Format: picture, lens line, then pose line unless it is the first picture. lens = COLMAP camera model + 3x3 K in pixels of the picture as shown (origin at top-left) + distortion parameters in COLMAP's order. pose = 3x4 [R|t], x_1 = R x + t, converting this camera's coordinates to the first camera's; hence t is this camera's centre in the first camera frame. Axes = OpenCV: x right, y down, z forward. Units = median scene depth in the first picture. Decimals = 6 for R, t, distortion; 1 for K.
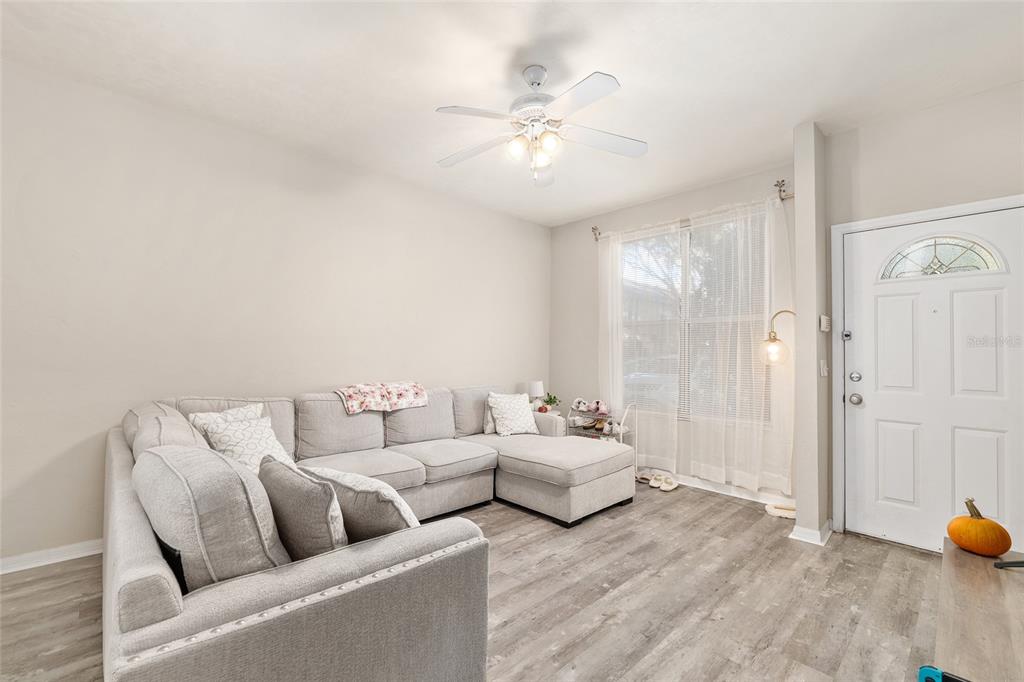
lens RADIAL K [[435.3, 0, 508.5], [0, 435.3, 343.7], [0, 0, 1]] dist [-0.006597, 0.000035]
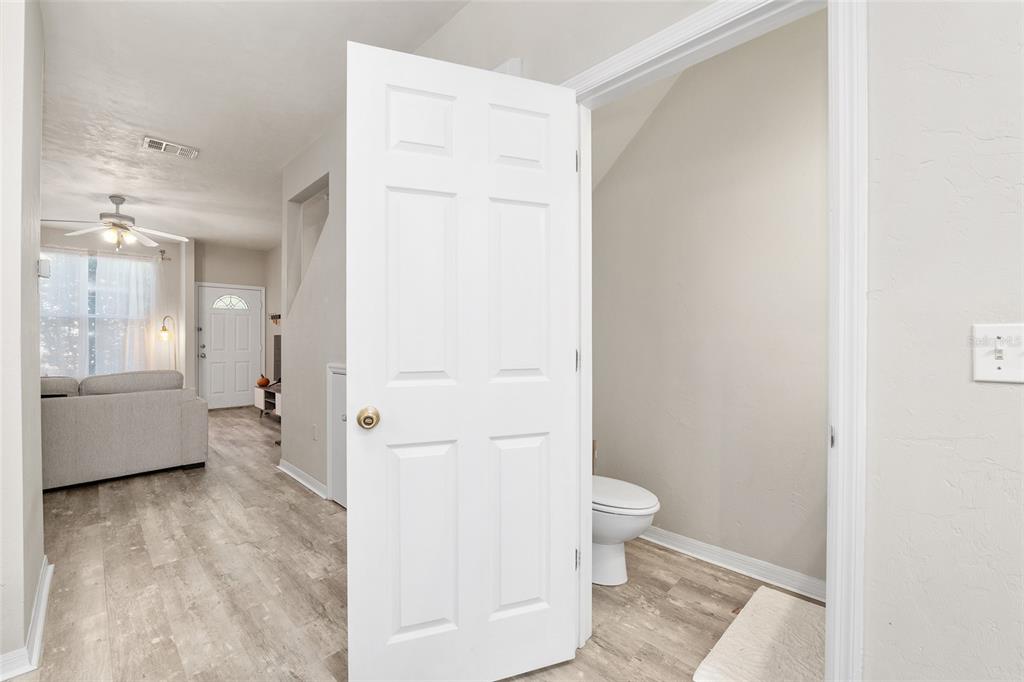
lens RADIAL K [[418.1, 0, 505.9], [0, 418.1, 339.1], [0, 0, 1]] dist [-0.007884, -0.000111]
pose [[-0.028275, -0.010510, 0.999545, -1.532429], [-0.022032, 0.999708, 0.009888, -0.023978], [-0.999357, -0.021743, -0.028498, -0.609974]]
